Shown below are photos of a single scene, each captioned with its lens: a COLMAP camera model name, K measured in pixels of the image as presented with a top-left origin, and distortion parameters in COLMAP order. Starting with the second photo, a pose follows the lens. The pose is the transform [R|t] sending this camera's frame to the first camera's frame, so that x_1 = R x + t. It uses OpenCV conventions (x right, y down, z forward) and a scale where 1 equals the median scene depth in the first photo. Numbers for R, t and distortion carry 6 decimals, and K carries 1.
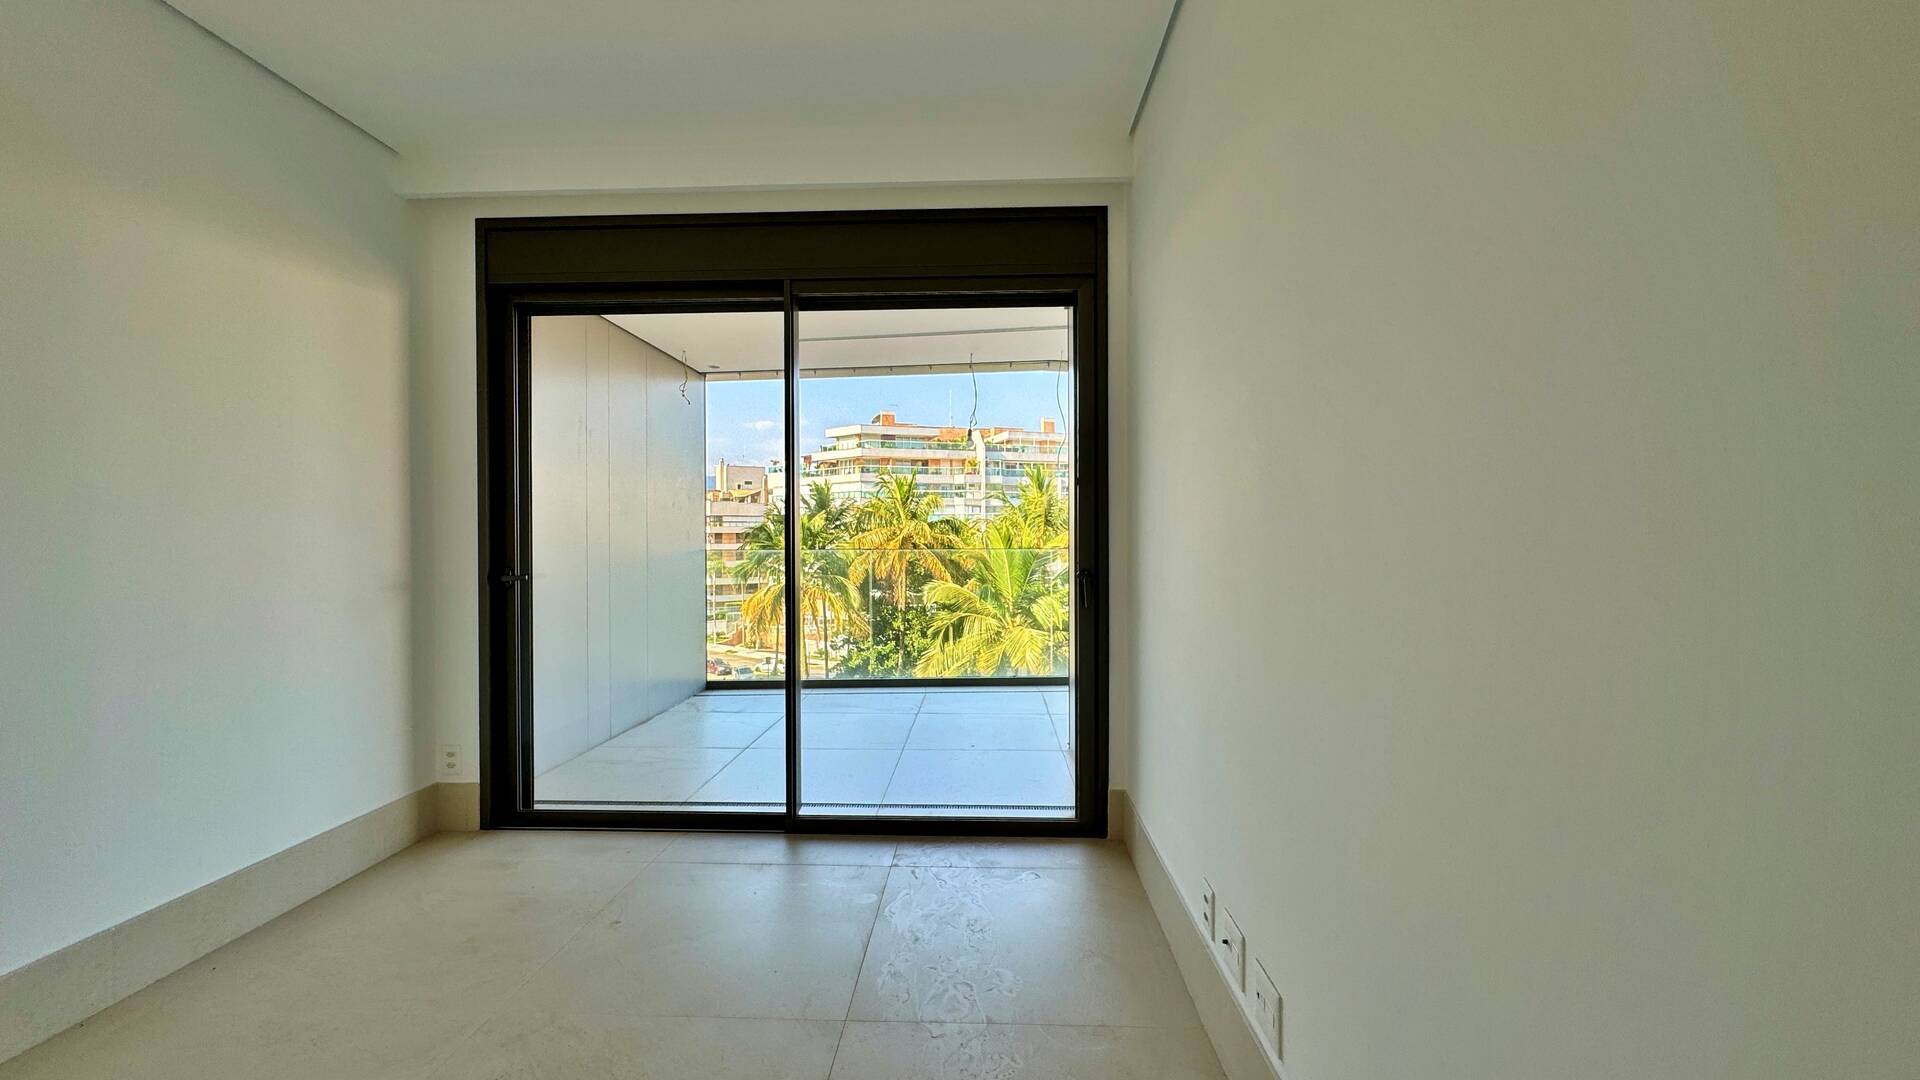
lens RADIAL K [[771.8, 0, 961.7], [0, 771.8, 539.4], [0, 0, 1]] dist [0.001909, -0.000323]
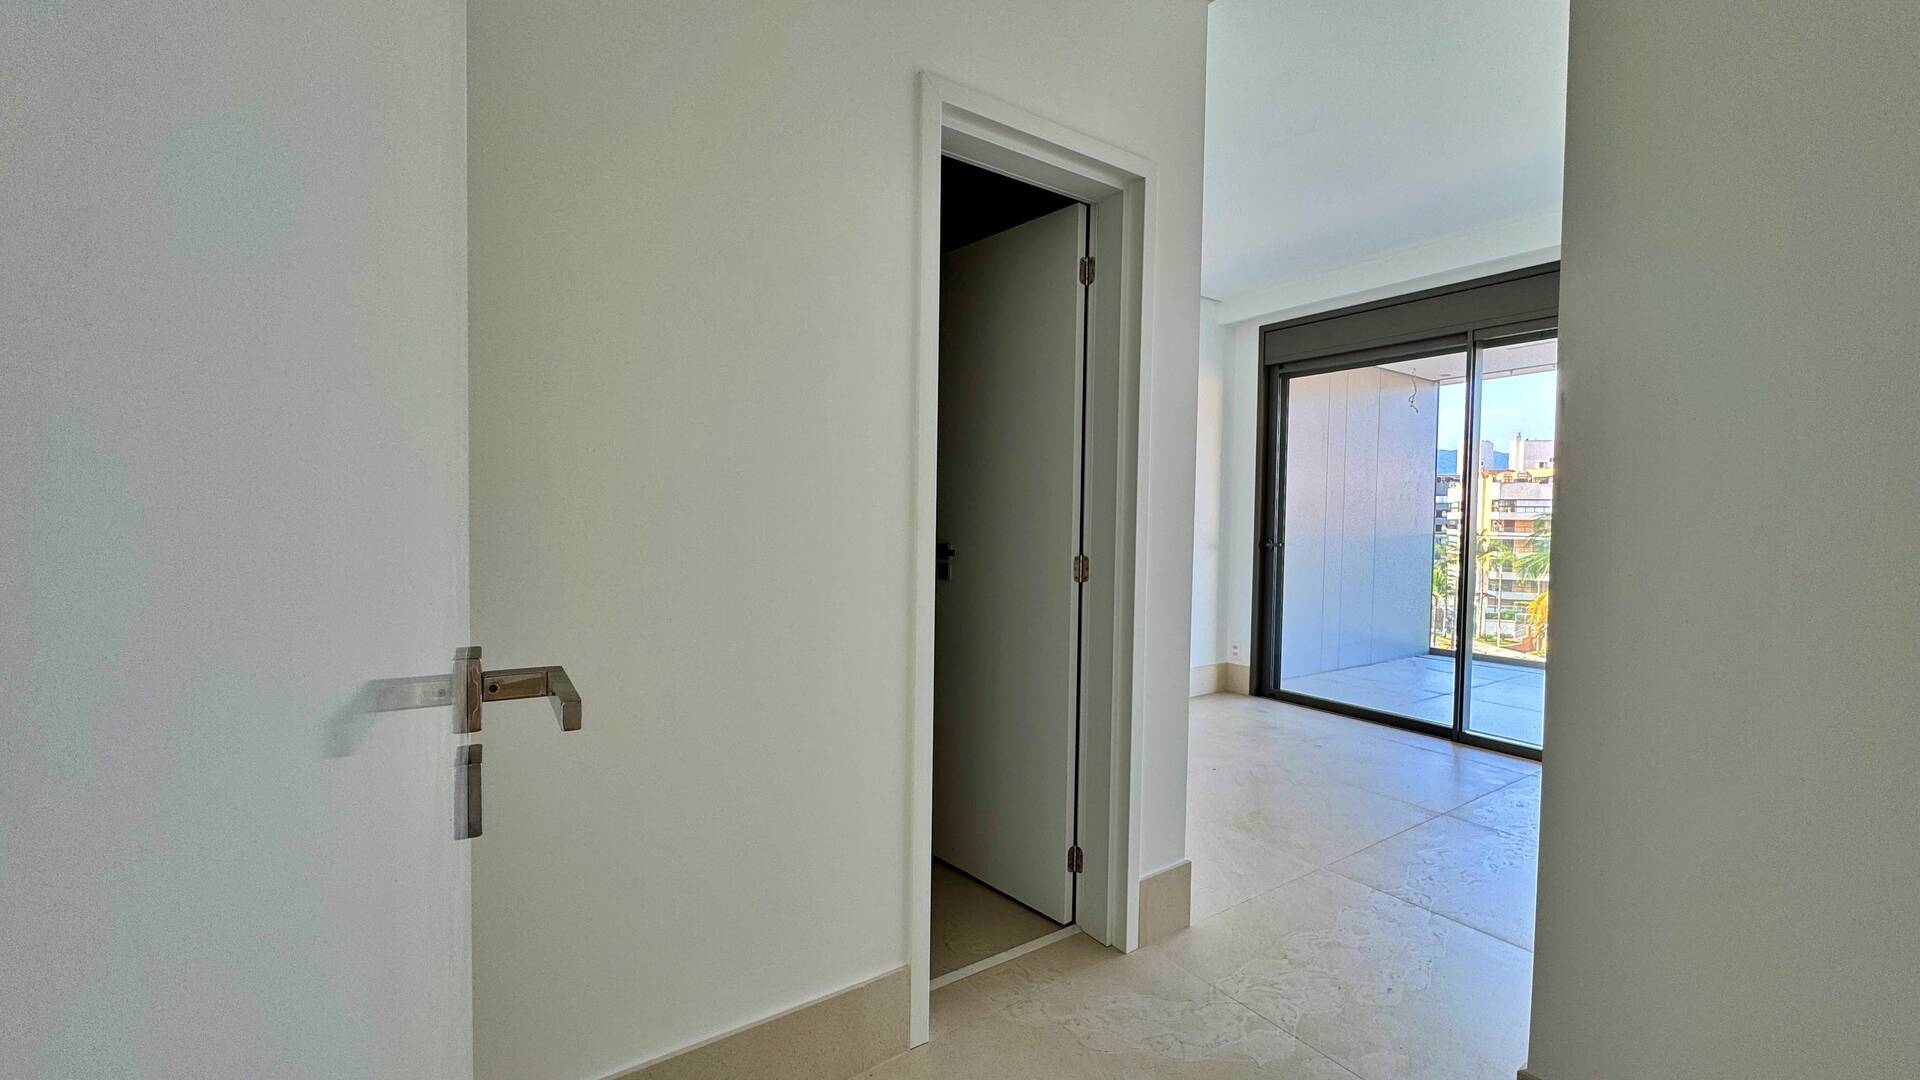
lens RADIAL K [[771.8, 0, 966.8], [0, 771.8, 541.0], [0, 0, 1]] dist [0.001909, -0.000323]
pose [[0.606627, 0.039874, -0.793986, 0.305674], [-0.021961, 0.999201, 0.033401, 0.003283], [0.794683, -0.002825, 0.607017, -0.477734]]
